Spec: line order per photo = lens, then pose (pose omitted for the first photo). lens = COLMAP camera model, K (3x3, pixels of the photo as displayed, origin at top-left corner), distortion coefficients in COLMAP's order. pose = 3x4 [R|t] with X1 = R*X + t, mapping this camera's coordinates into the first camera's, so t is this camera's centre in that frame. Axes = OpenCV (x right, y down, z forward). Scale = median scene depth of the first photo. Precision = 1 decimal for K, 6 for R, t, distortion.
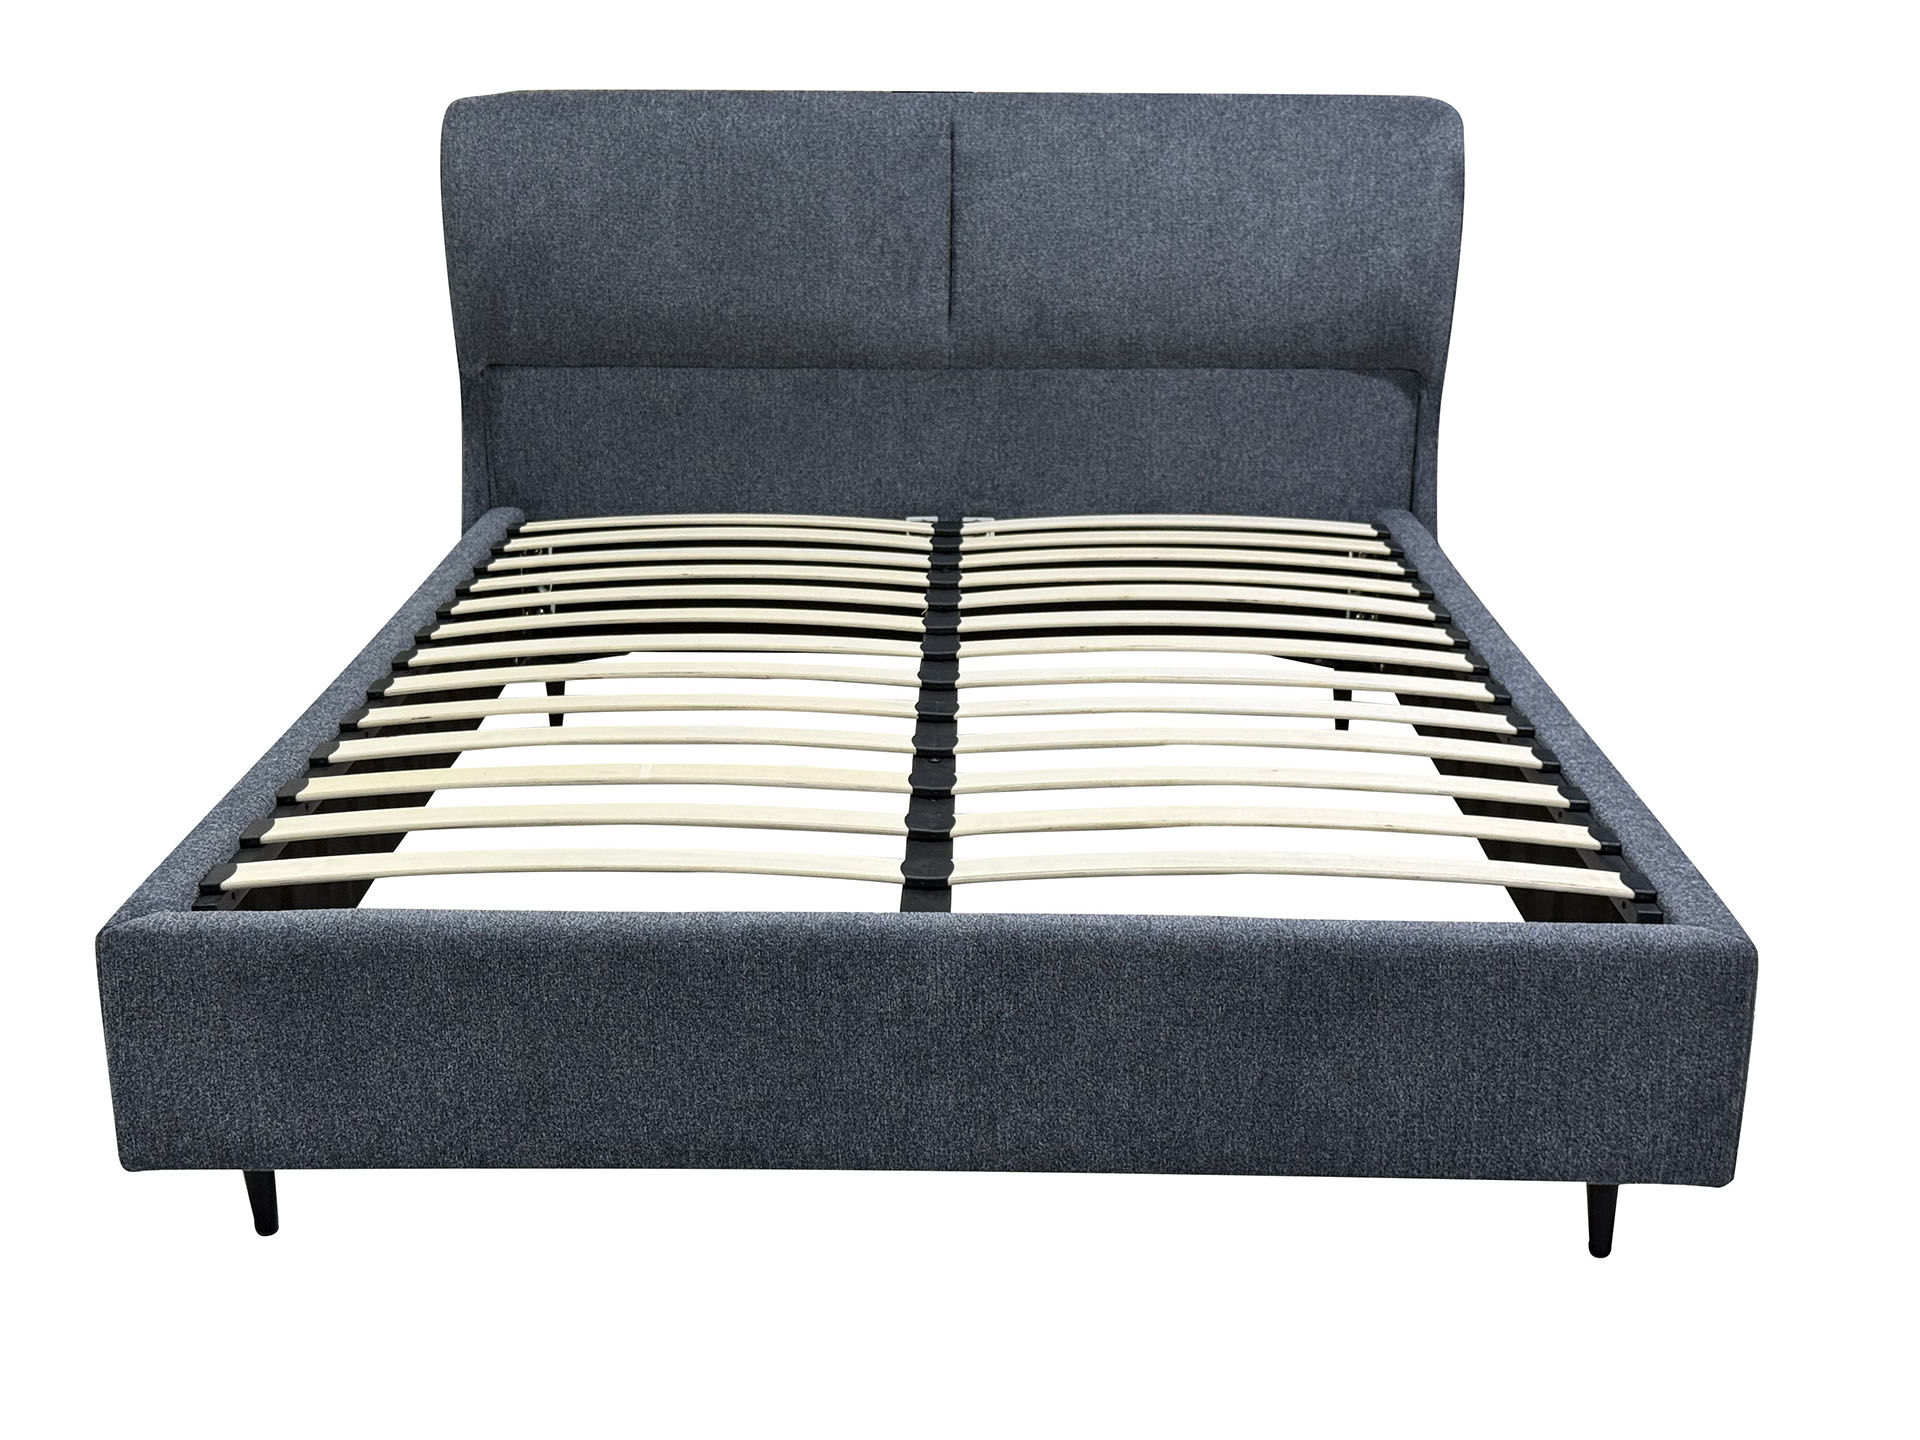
lens RADIAL K [[2629.5, 0, 967.1], [0, 2629.5, 726.0], [0, 0, 1]] dist [0.153062, -0.120563]
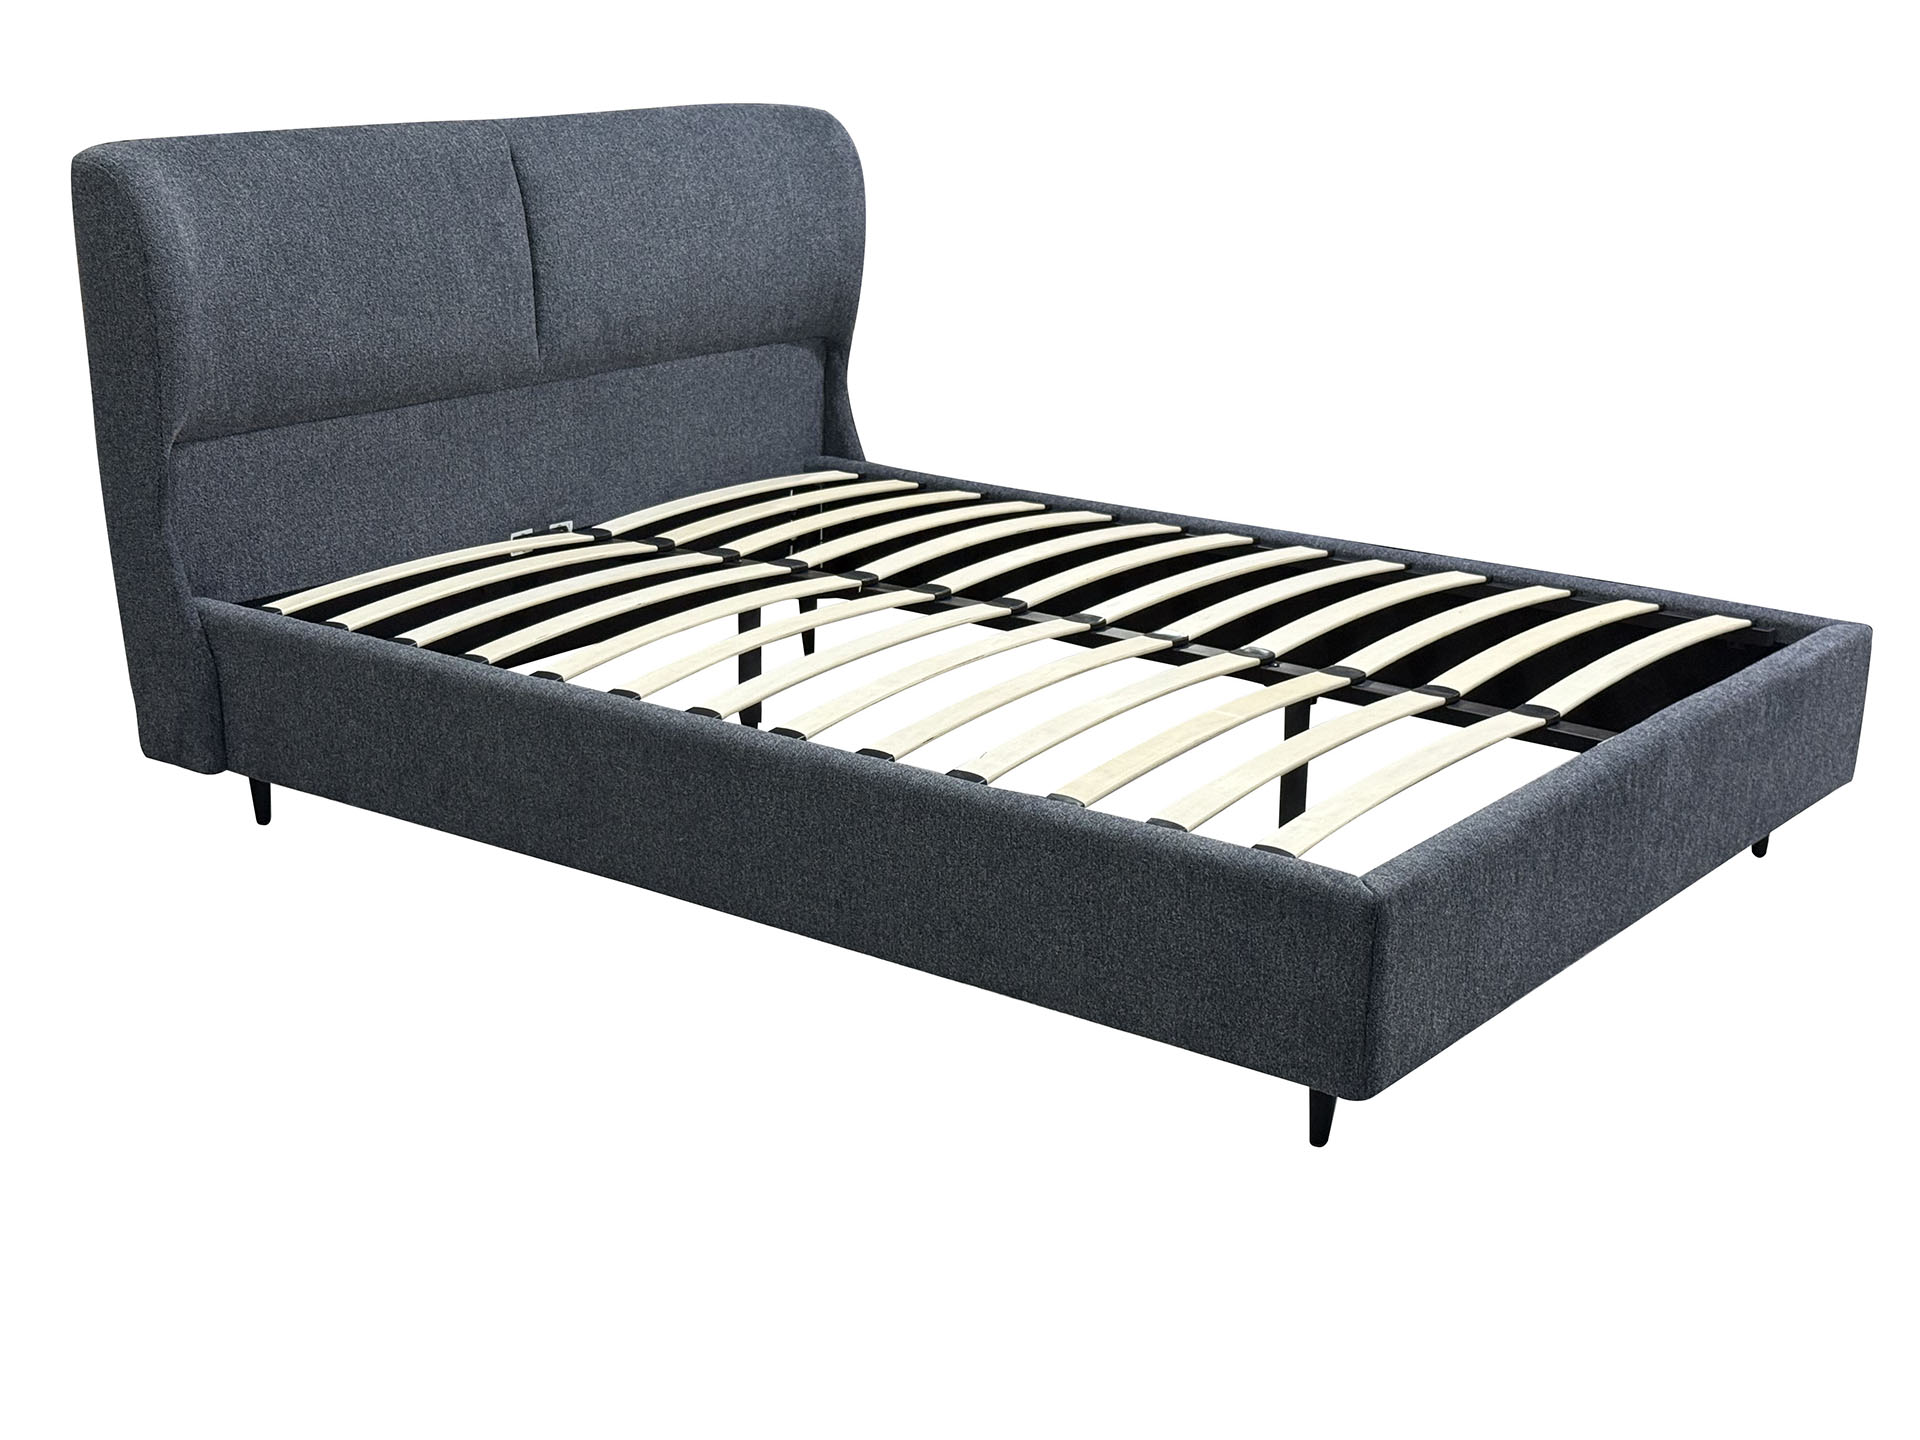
lens RADIAL K [[2592.0, 0, 953.2], [0, 2592.0, 721.6], [0, 0, 1]] dist [0.168456, -0.266890]
pose [[0.606977, -0.227683, 0.761406, -0.726432], [0.211308, 0.969831, 0.121559, -0.097886], [-0.766113, 0.087108, 0.636776, 0.233599]]
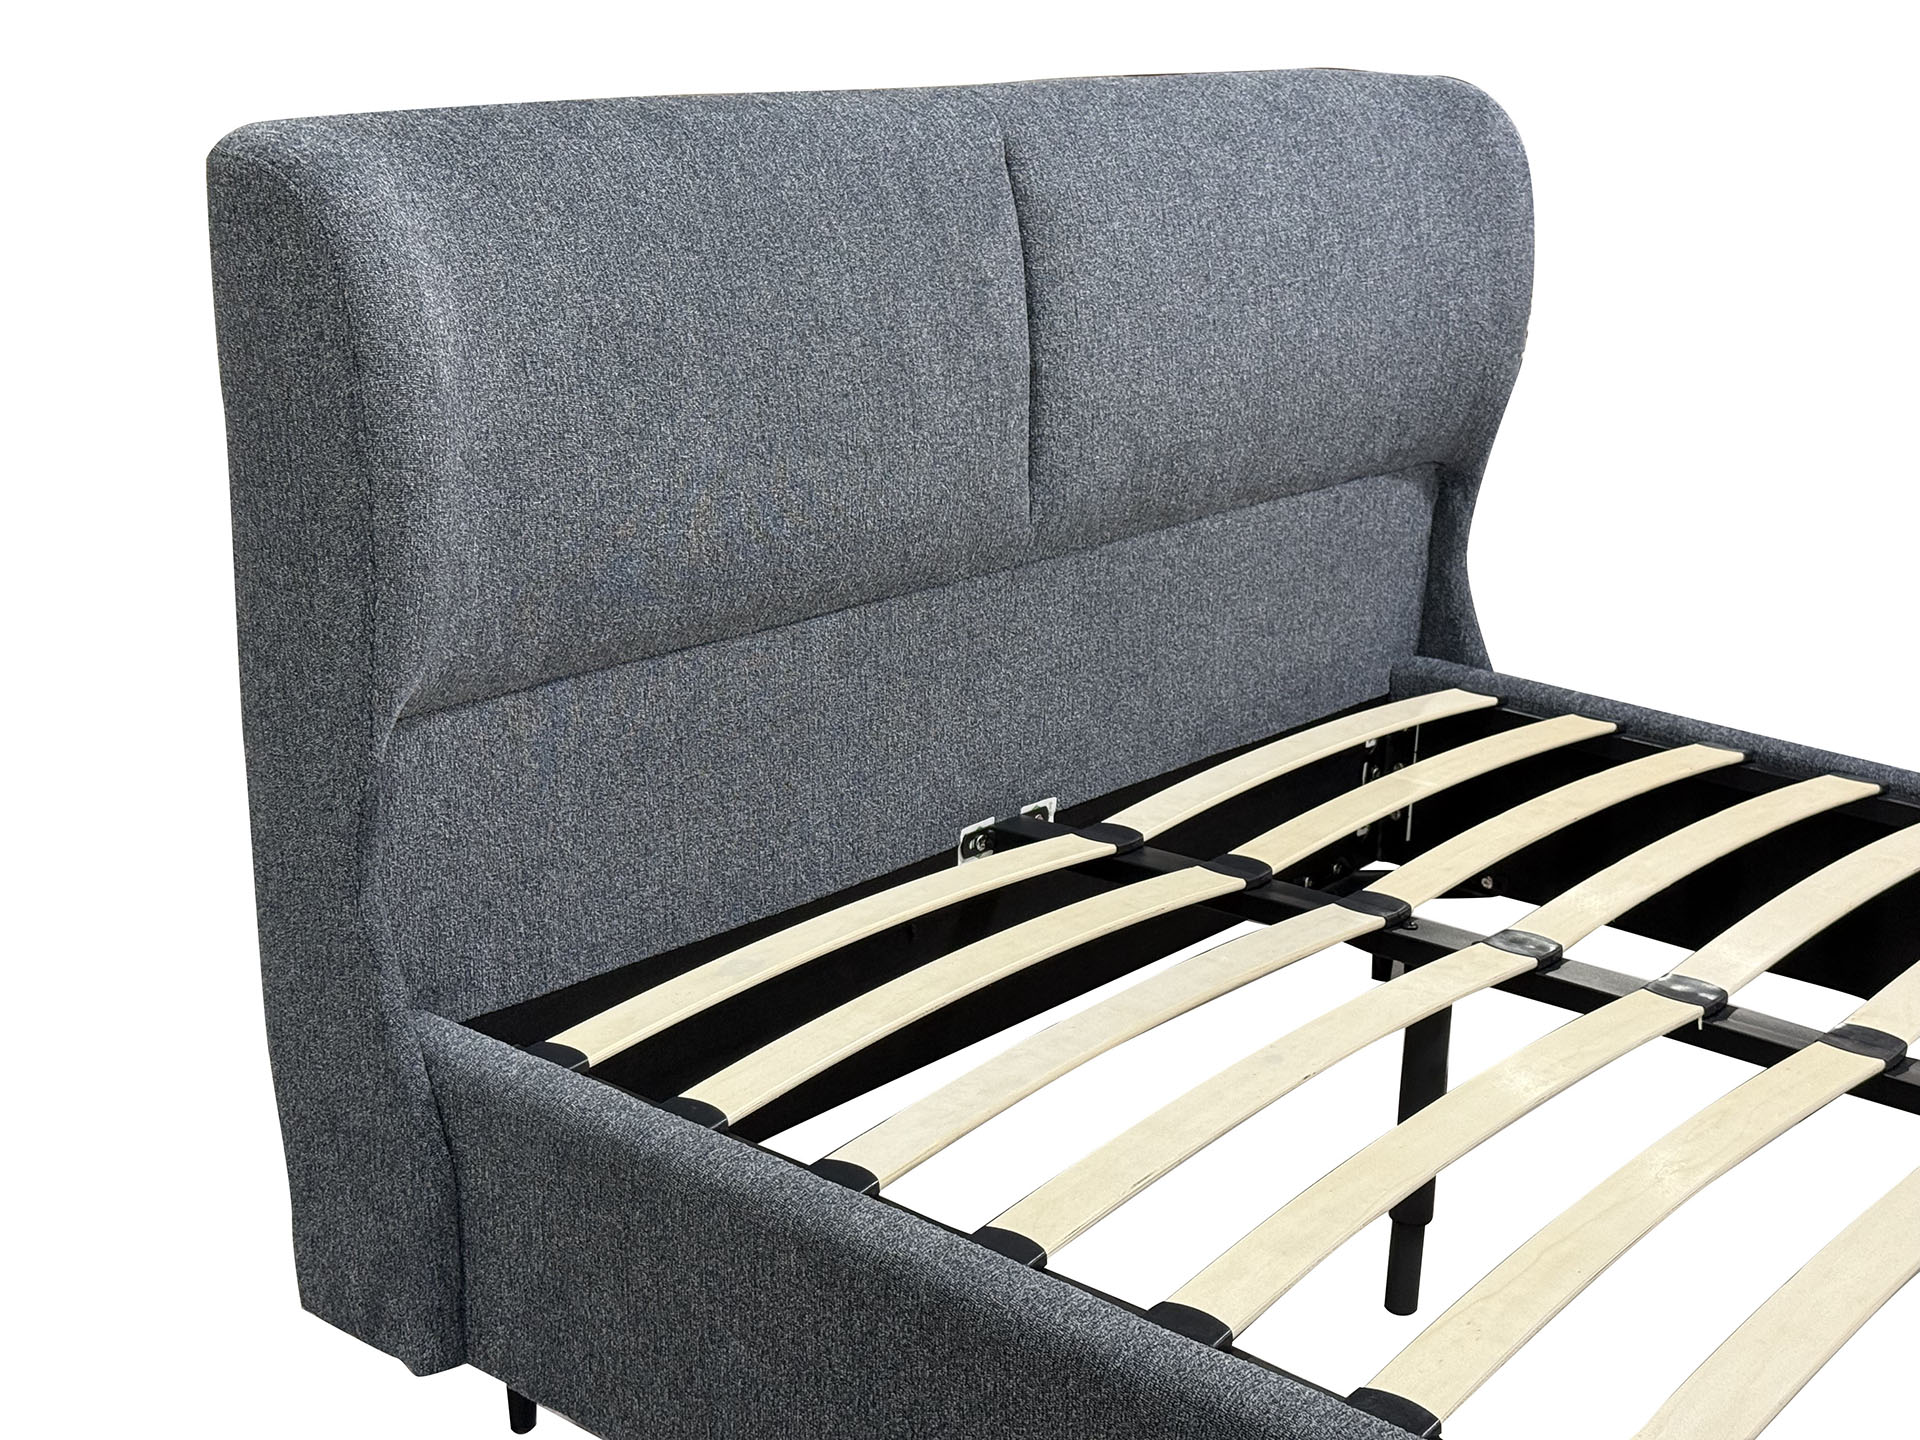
lens RADIAL K [[2629.5, 0, 967.1], [0, 2629.5, 726.0], [0, 0, 1]] dist [0.153062, -0.120563]
pose [[0.651931, -0.206035, 0.729750, -0.446311], [0.181640, 0.976791, 0.113514, -0.170439], [-0.736201, 0.058548, 0.674225, 0.627602]]
